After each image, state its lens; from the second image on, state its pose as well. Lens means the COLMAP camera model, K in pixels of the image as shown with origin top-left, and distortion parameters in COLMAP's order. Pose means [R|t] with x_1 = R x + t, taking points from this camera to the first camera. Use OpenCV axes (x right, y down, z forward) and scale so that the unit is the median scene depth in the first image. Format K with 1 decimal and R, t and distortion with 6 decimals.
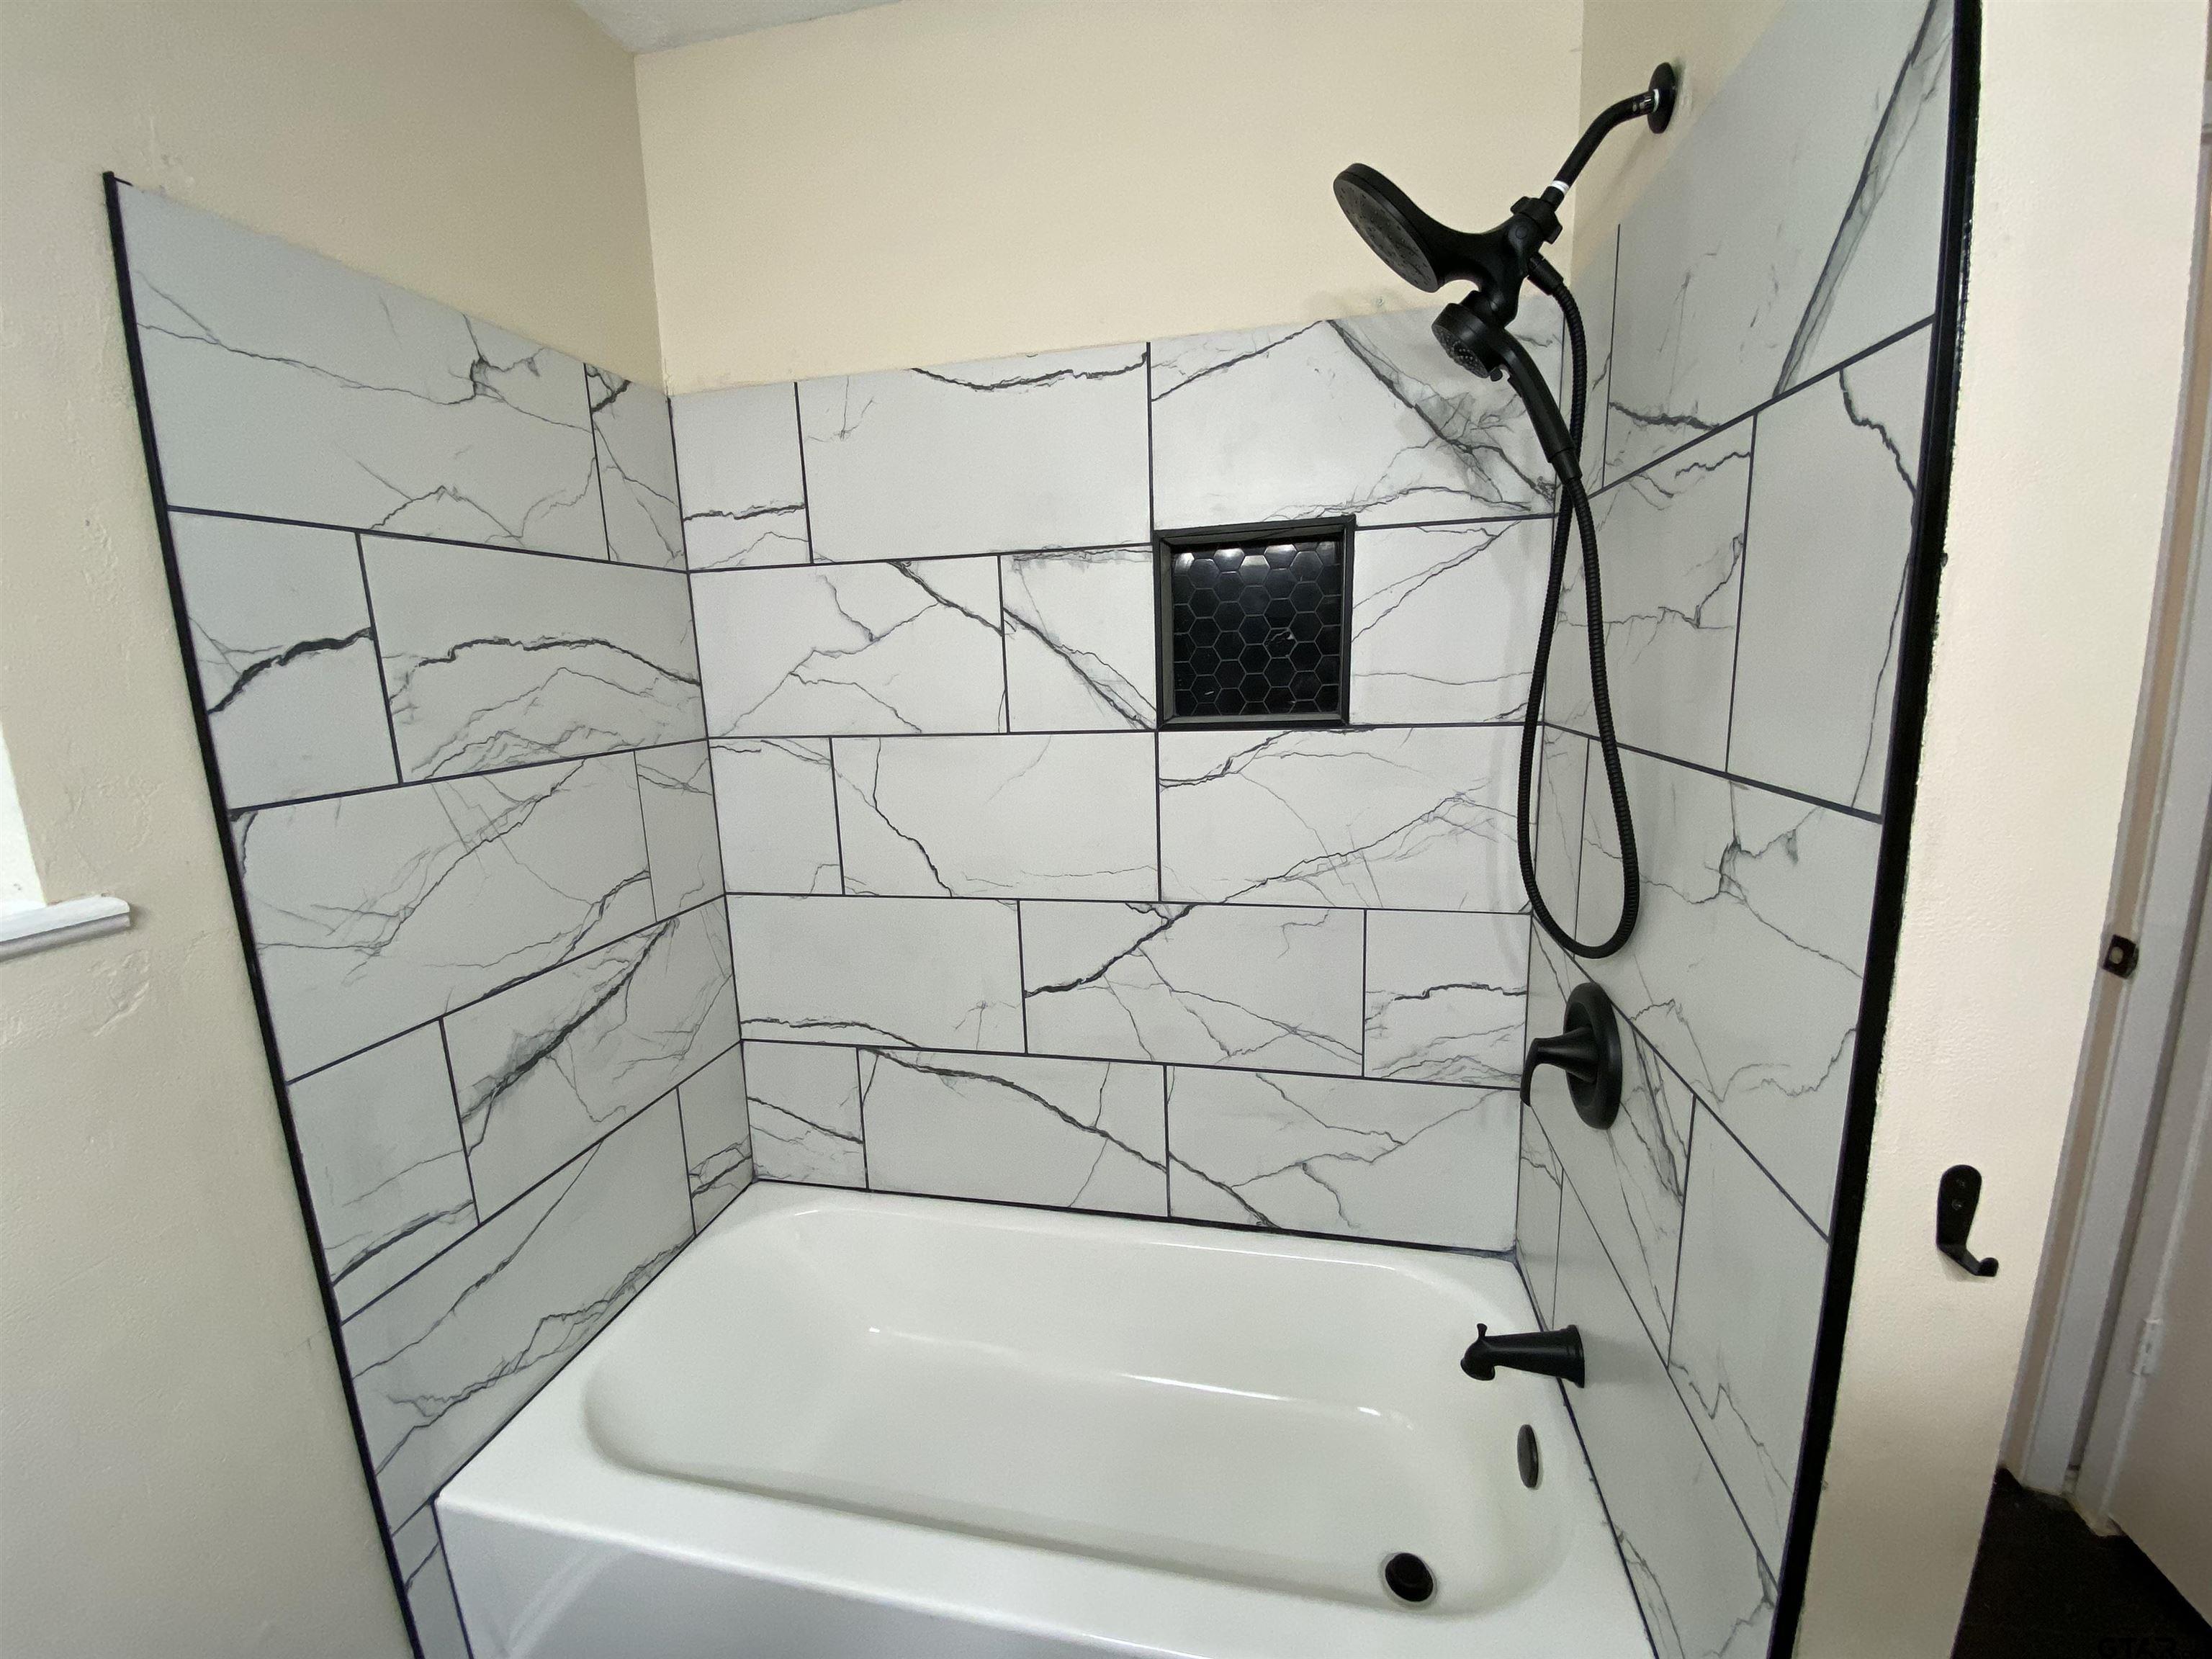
lens RADIAL K [[906.0, 0, 1096.0], [0, 906.0, 823.1], [0, 0, 1]] dist [0.045997, -0.000116]
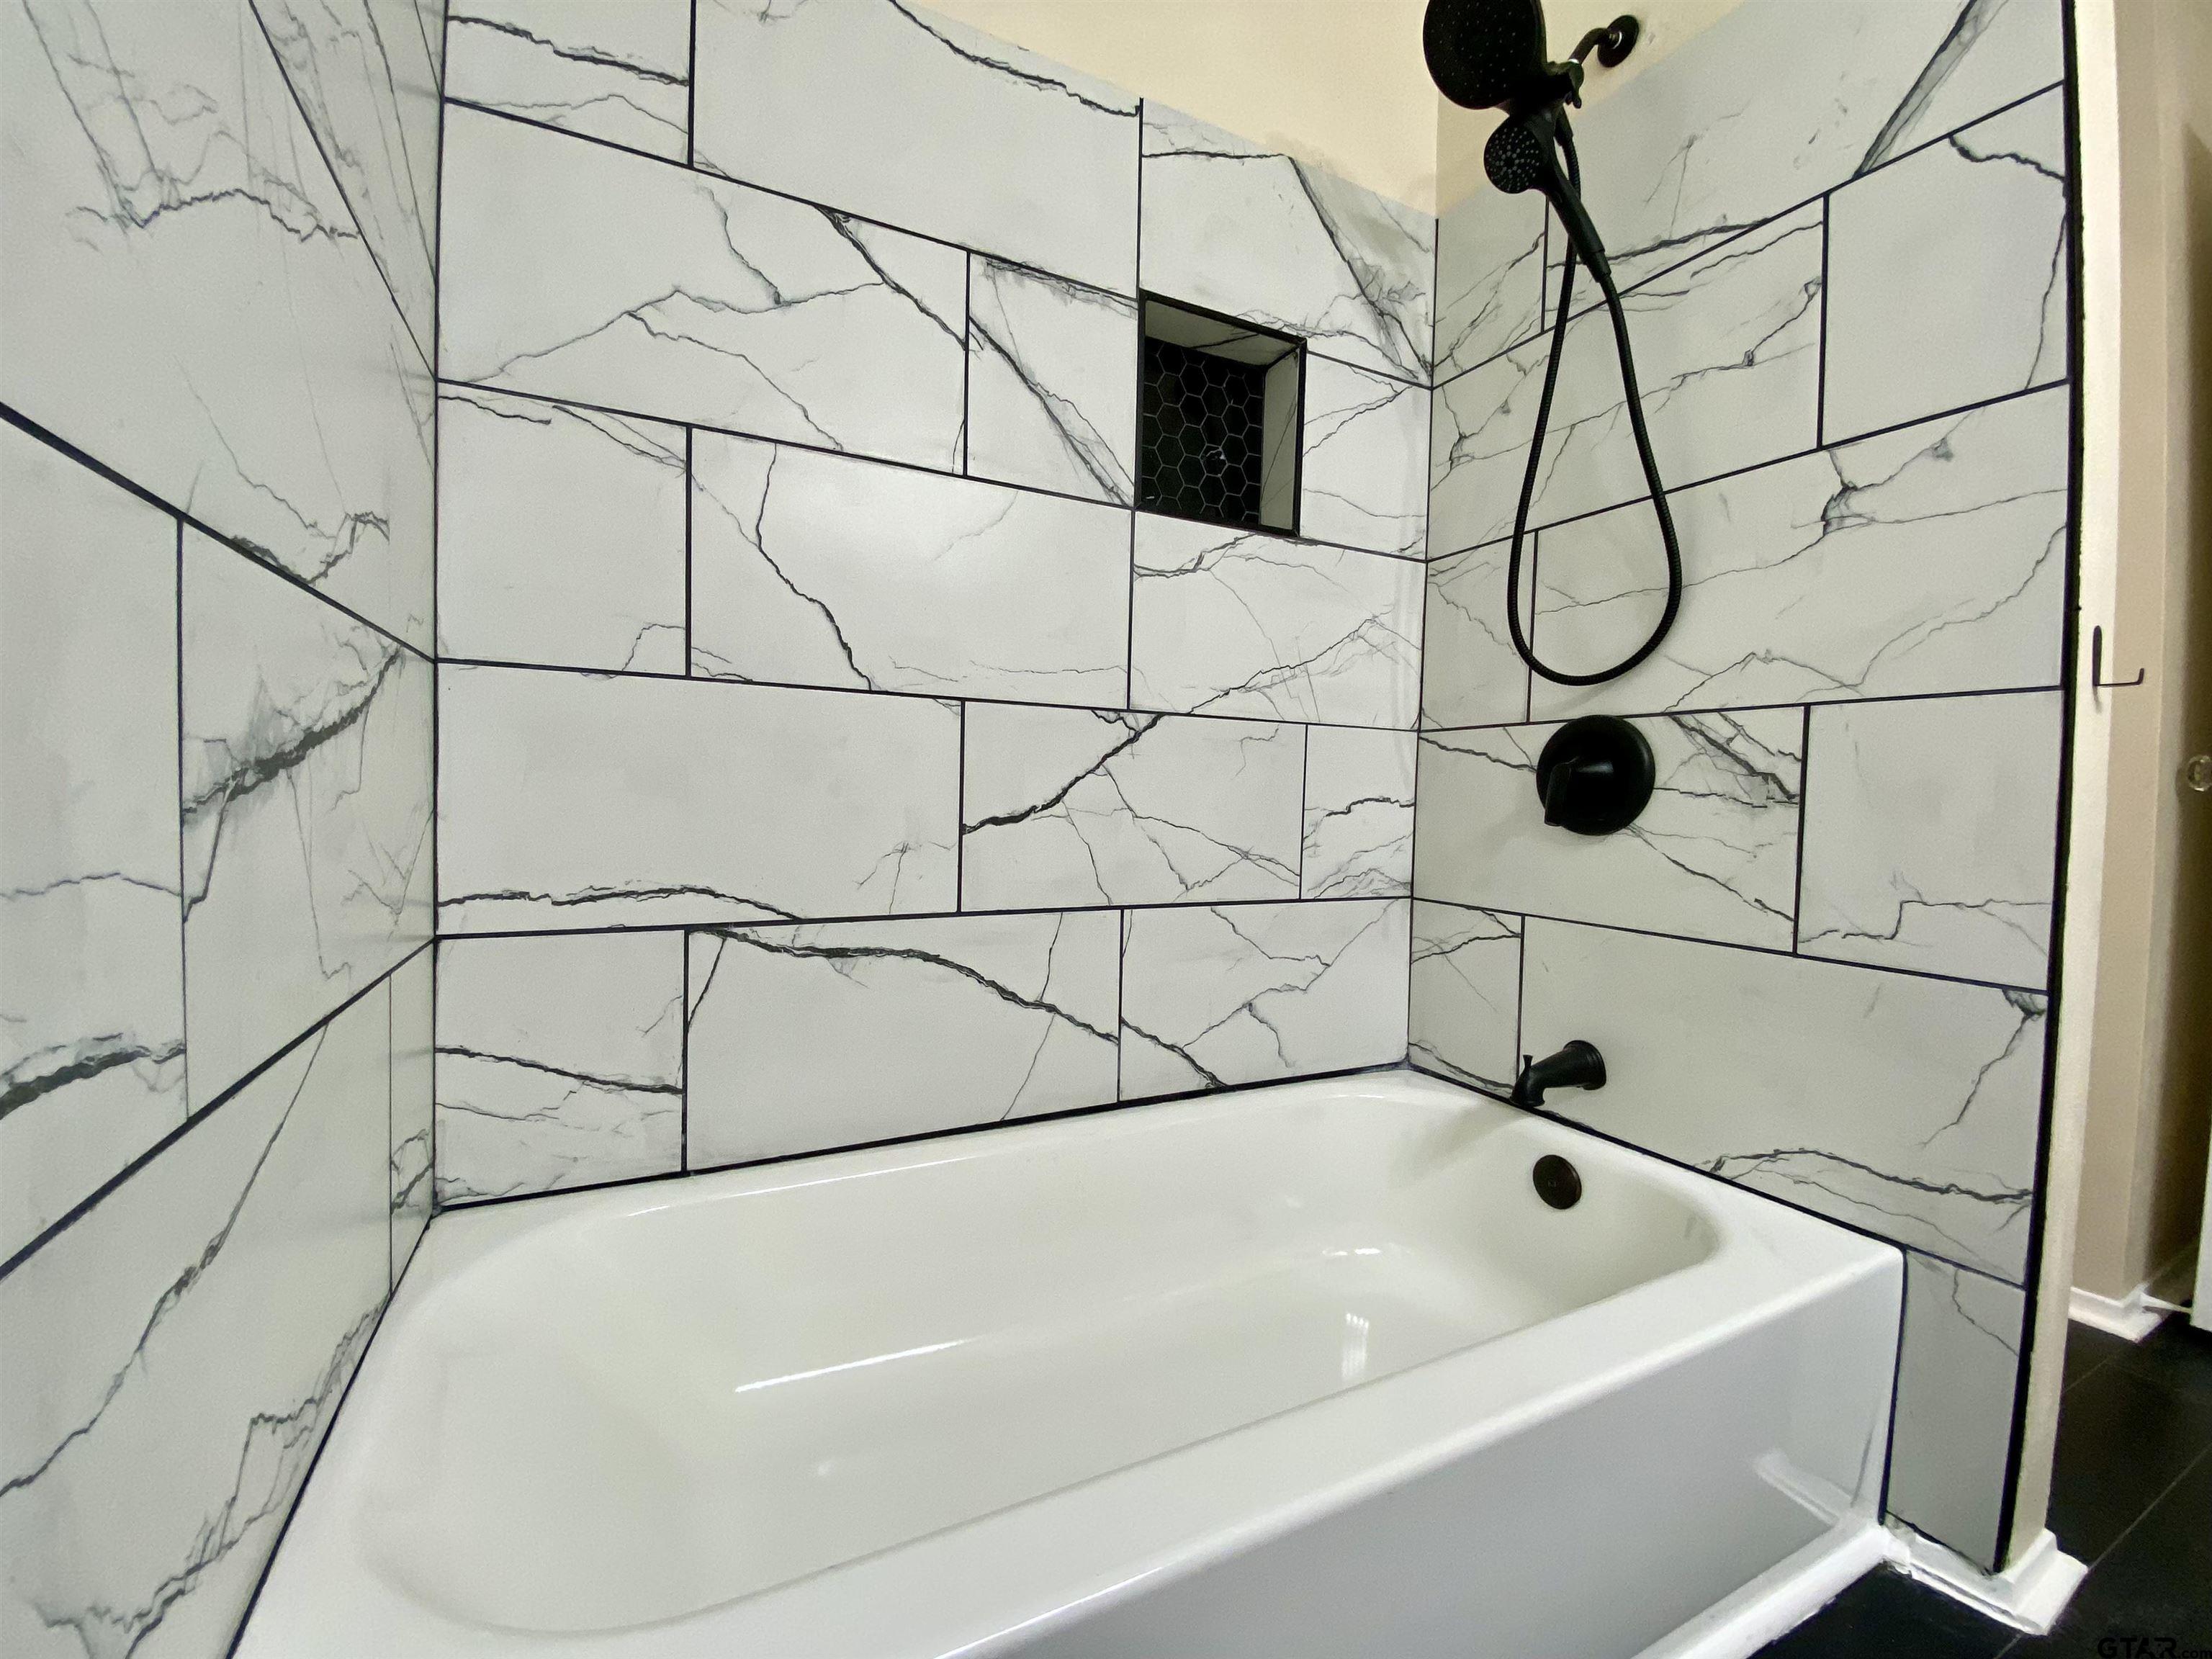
lens RADIAL K [[910.3, 0, 1106.0], [0, 910.3, 829.5], [0, 0, 1]] dist [0.001449, -0.000423]
pose [[0.768541, 0.028122, 0.639182, -0.489884], [0.062908, 0.990871, -0.119234, 0.299573], [-0.636700, 0.131846, 0.759756, 0.365435]]
